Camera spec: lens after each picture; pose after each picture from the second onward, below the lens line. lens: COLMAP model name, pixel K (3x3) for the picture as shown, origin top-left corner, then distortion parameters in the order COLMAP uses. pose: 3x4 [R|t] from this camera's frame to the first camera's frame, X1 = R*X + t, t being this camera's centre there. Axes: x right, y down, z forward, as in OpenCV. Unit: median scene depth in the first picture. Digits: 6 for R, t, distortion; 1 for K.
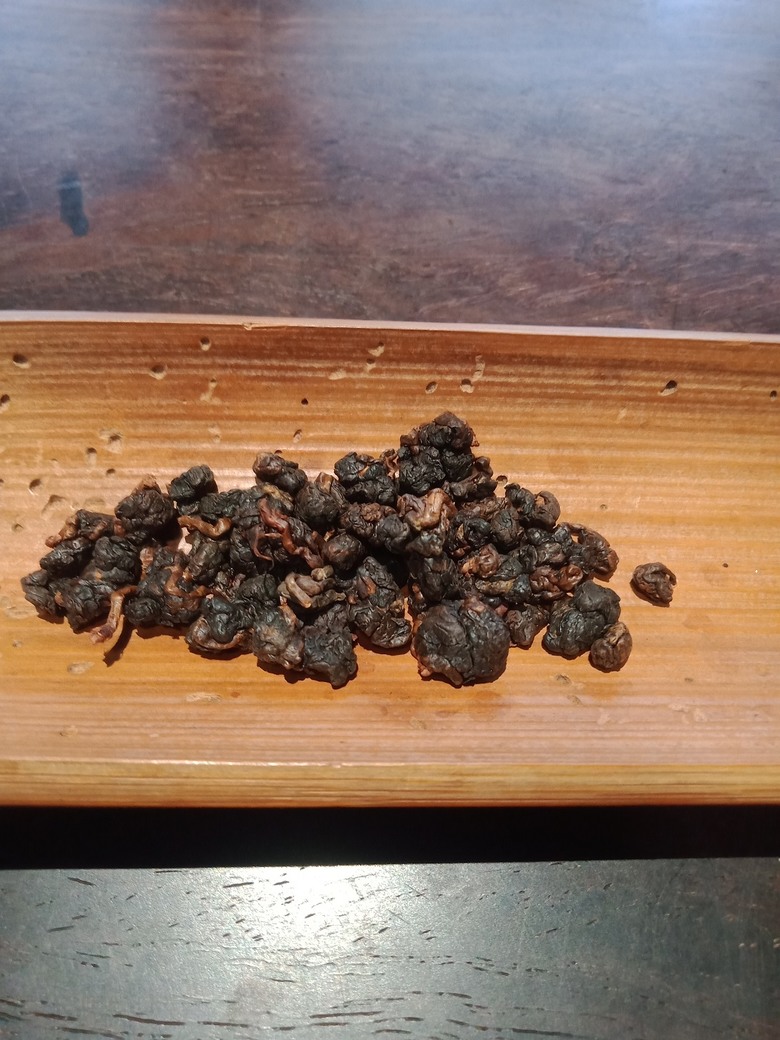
lens RADIAL K [[804.3, 0, 387.6], [0, 804.3, 525.5], [0, 0, 1]] dist [0.002583, -0.042252]
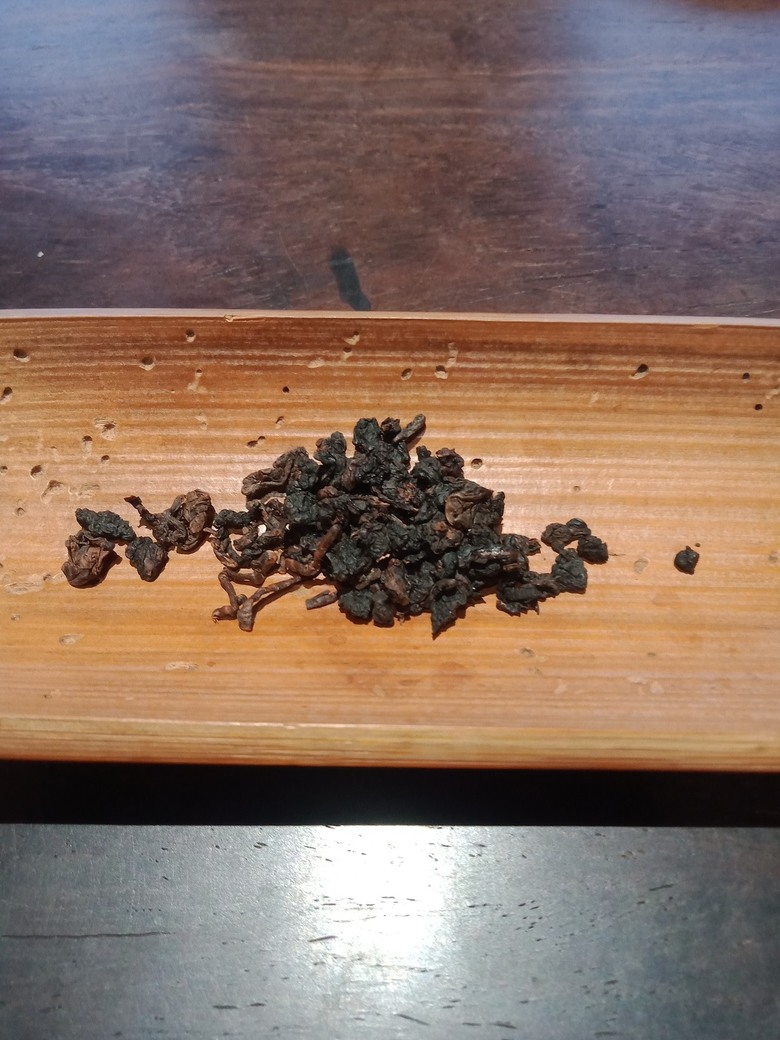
lens RADIAL K [[804.3, 0, 387.6], [0, 804.3, 525.5], [0, 0, 1]] dist [0.002583, -0.042252]
pose [[0.998252, -0.003939, -0.058964, 0.091817], [0.003979, 0.999992, 0.000568, 0.023518], [0.058961, -0.000801, 0.998260, -0.040813]]
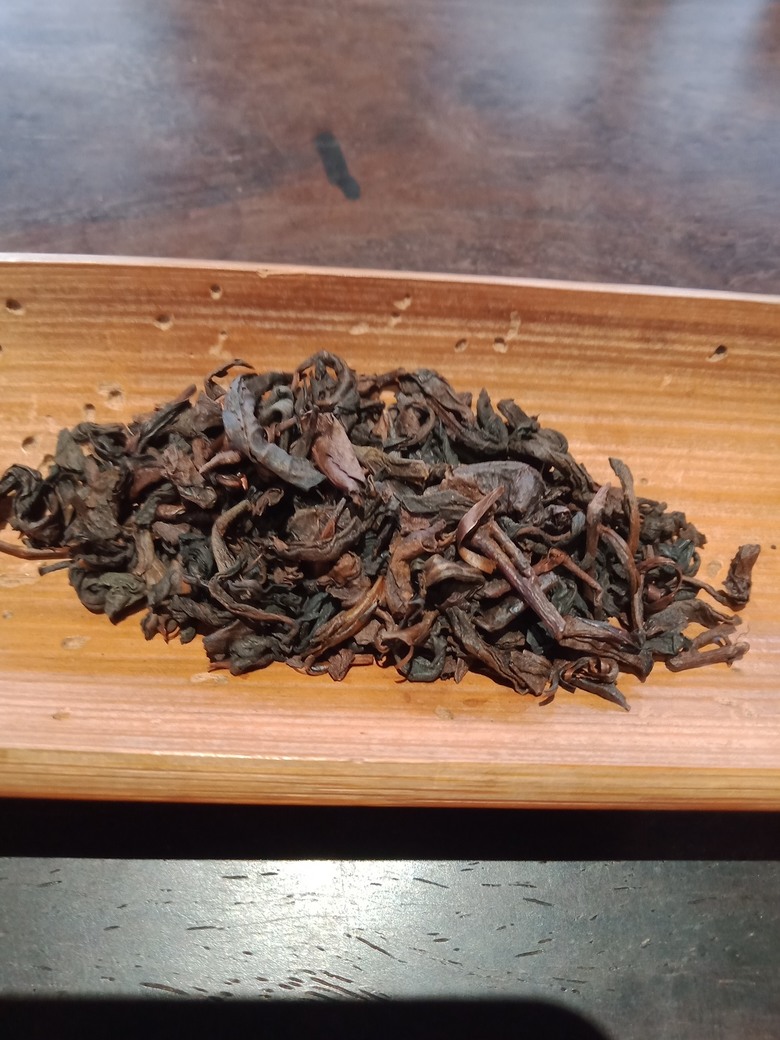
lens RADIAL K [[808.7, 0, 382.5], [0, 808.7, 520.8], [0, 0, 1]] dist [-0.025624, -0.005375]
pose [[0.999721, 0.023631, -0.000044, -0.030820], [-0.023615, 0.999107, 0.035037, -0.002718], [0.000872, -0.035027, 0.999386, 0.075114]]
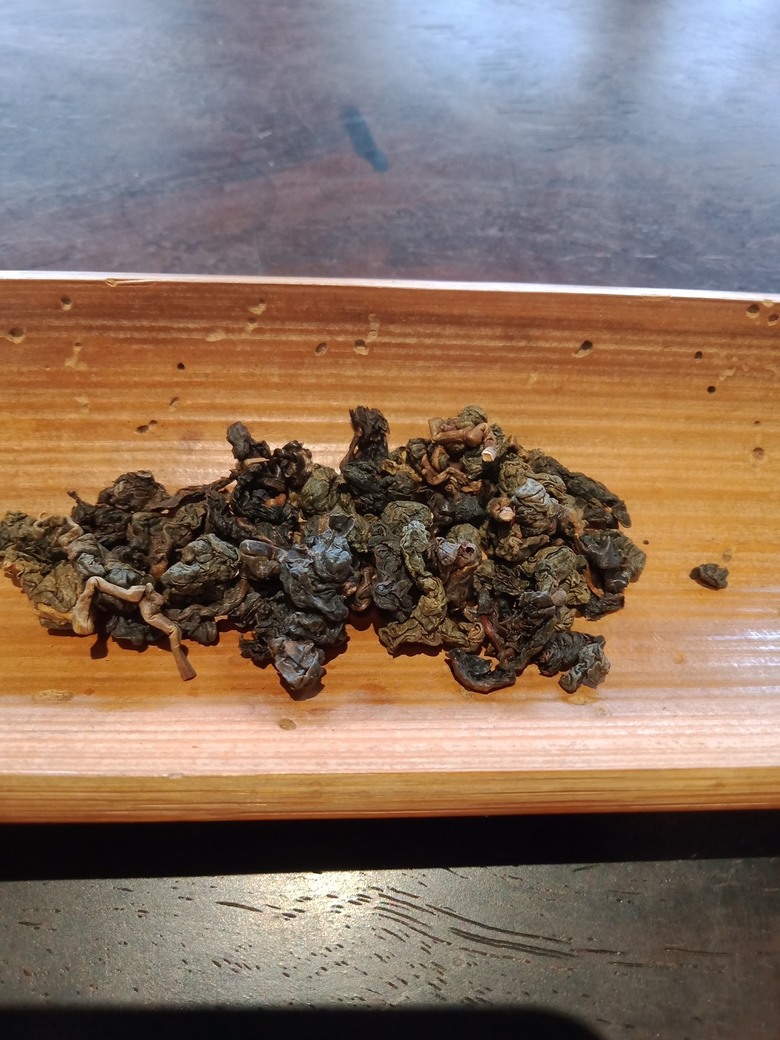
lens RADIAL K [[817.2, 0, 384.7], [0, 817.2, 517.9], [0, 0, 1]] dist [-0.026175, -0.008028]
pose [[0.999876, -0.008335, 0.013335, 0.113786], [0.007937, 0.999529, 0.029657, -0.008930], [-0.013576, -0.029547, 0.999471, 0.075917]]
